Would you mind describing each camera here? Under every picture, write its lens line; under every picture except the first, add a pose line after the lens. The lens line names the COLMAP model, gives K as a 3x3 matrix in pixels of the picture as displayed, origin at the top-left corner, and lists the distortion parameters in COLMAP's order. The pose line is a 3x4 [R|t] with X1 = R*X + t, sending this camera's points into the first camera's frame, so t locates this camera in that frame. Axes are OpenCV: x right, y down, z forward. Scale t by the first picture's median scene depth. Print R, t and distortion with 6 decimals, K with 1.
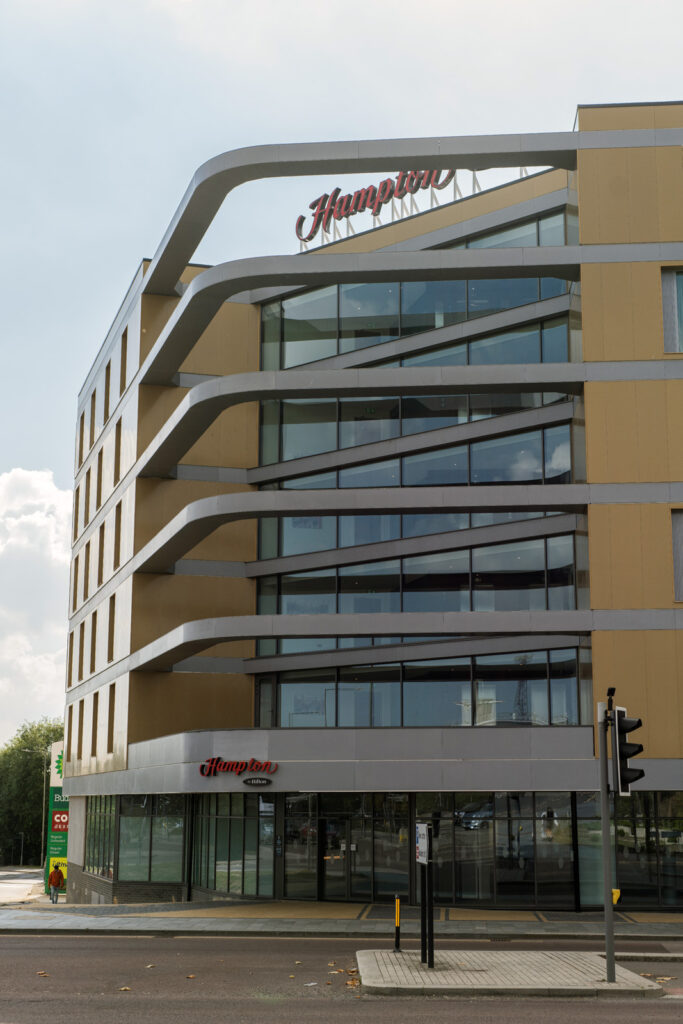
lens RADIAL K [[1508.8, 0, 341.5], [0, 1508.8, 512.0], [0, 0, 1]] dist [0.037538, 0.042487]
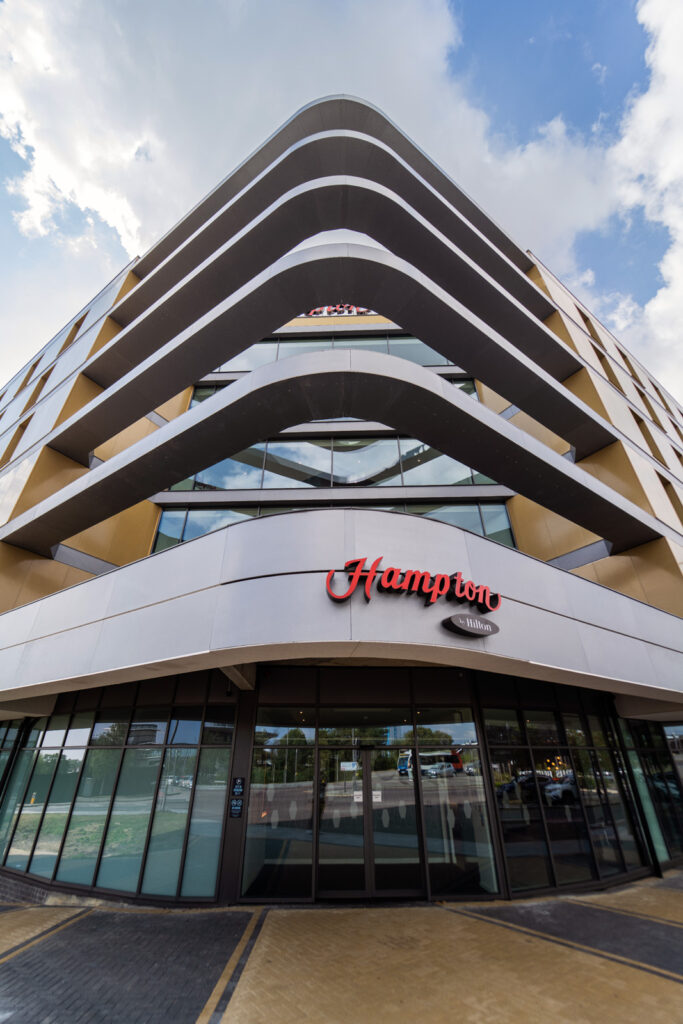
lens RADIAL K [[422.3, 0, 341.5], [0, 422.3, 512.0], [0, 0, 1]] dist [-0.015804, -0.000069]
pose [[0.776346, 0.332675, 0.535364, -0.121672], [-0.125229, 0.913847, -0.386266, 0.153998], [-0.617742, 0.232834, 0.751122, 0.715990]]
